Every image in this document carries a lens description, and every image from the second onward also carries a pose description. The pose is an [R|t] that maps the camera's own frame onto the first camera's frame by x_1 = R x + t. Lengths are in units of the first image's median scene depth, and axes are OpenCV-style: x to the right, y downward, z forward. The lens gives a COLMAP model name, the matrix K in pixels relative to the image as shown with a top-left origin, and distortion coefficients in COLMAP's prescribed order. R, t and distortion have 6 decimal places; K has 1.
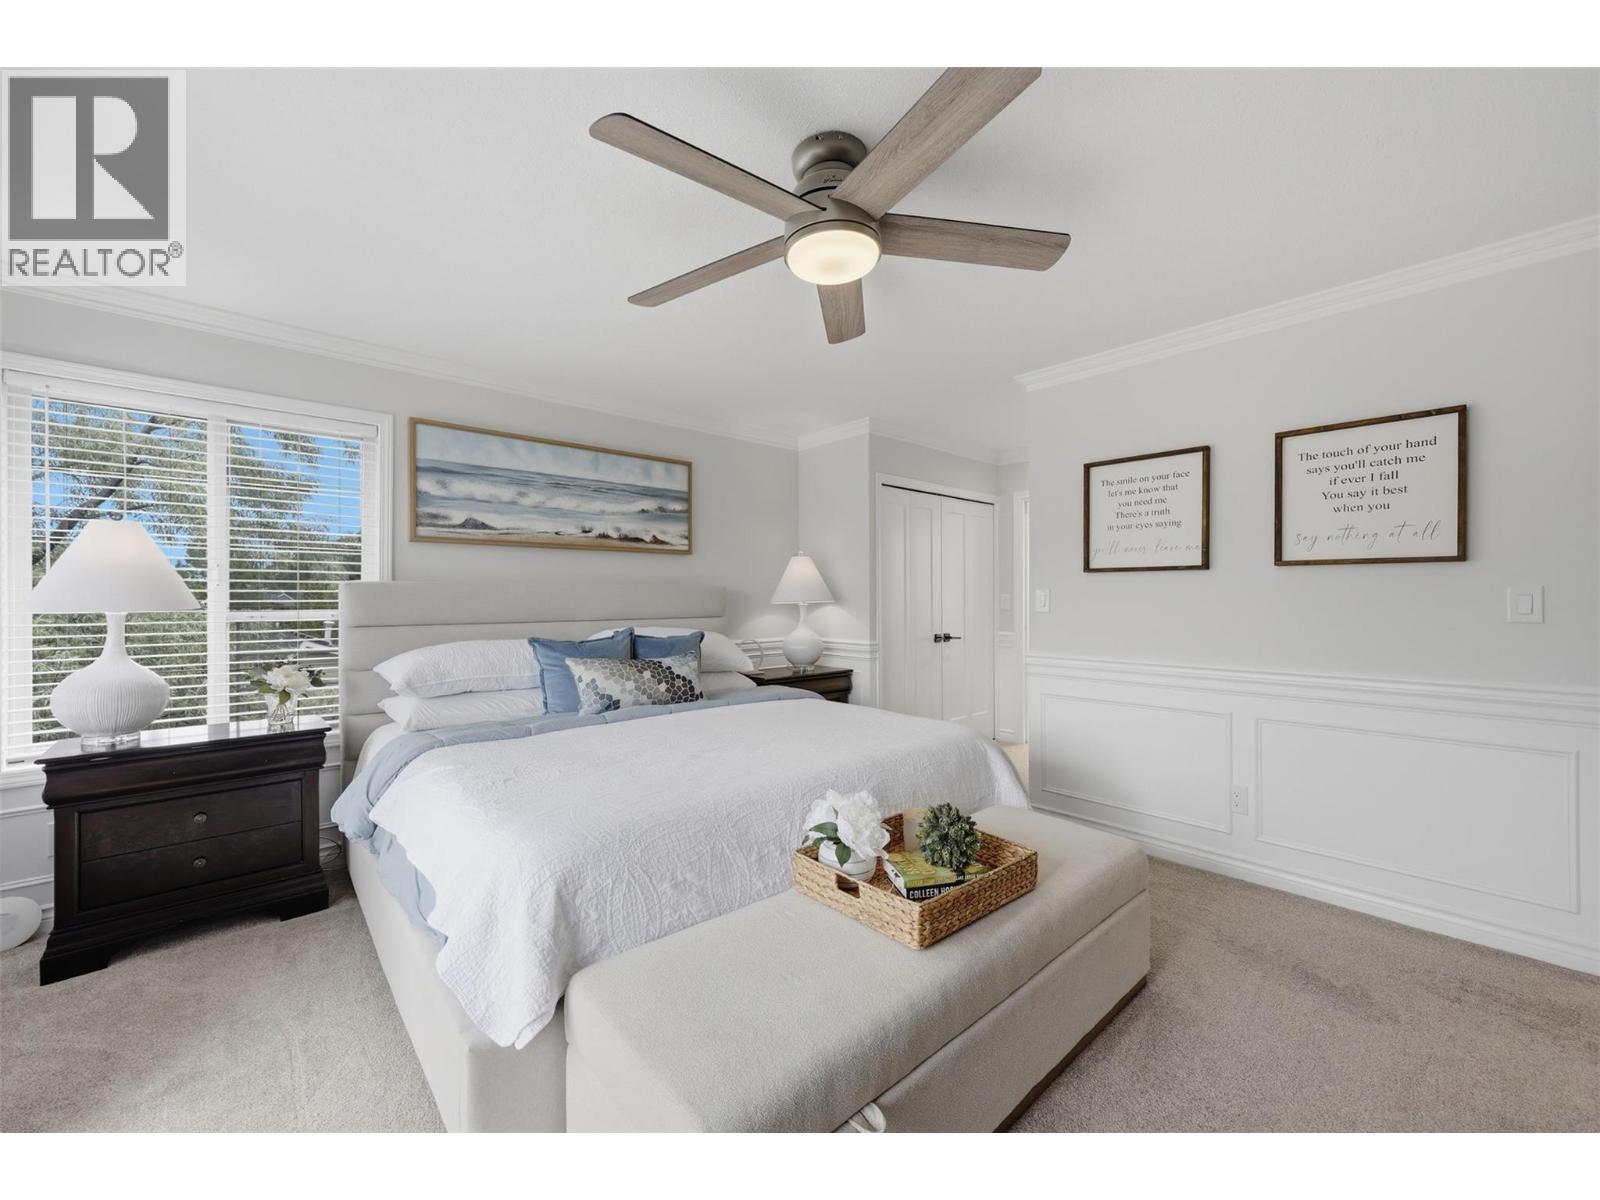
lens RADIAL K [[645.7, 0, 806.1], [0, 645.7, 597.7], [0, 0, 1]] dist [0.001812, 0.000142]
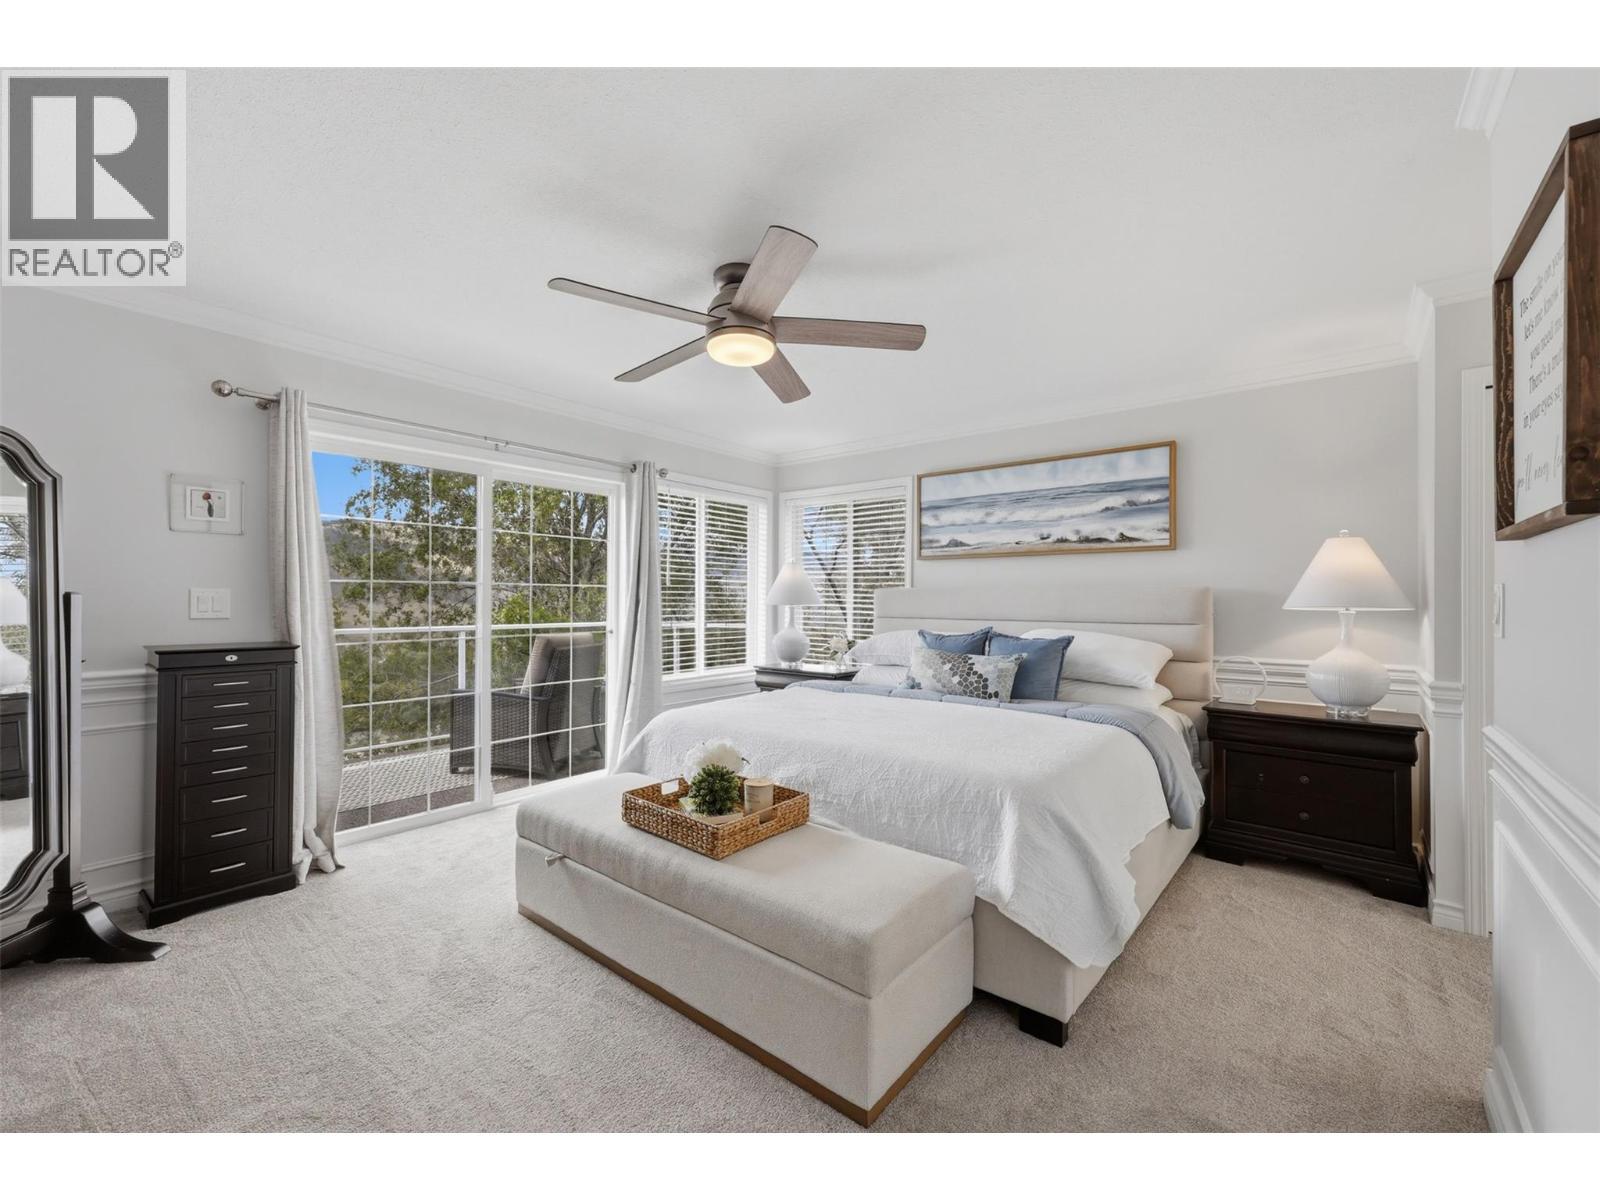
lens RADIAL K [[656.9, 0, 804.2], [0, 656.9, 598.1], [0, 0, 1]] dist [0.002062, -0.000179]
pose [[0.148827, 0.002095, -0.988861, 0.754857], [-0.003702, 0.999992, 0.001561, -0.003514], [0.988856, 0.003428, 0.148833, 0.492711]]
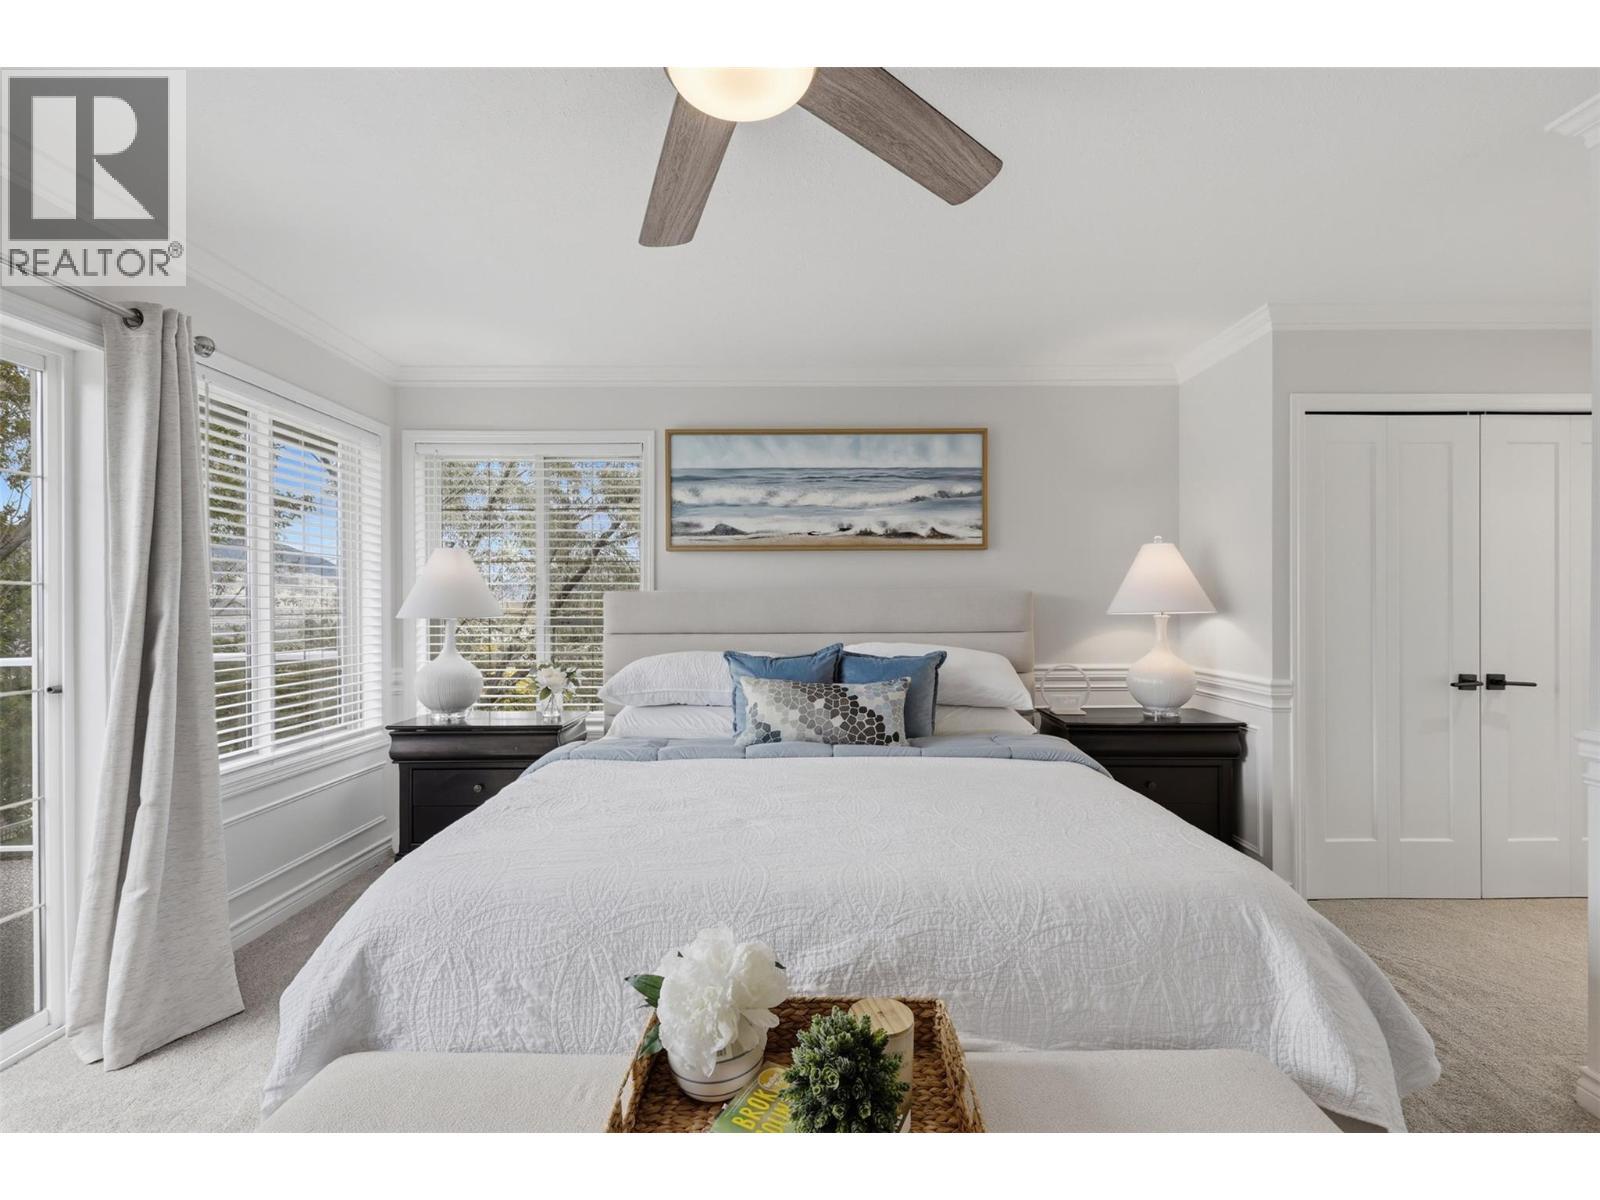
lens RADIAL K [[719.4, 0, 801.9], [0, 719.4, 603.7], [0, 0, 1]] dist [0.004044, 0.000080]
pose [[0.740985, 0.000840, -0.671521, 0.290890], [0.001662, 0.999994, 0.003084, -0.006816], [0.671519, -0.003401, 0.740979, 0.278570]]
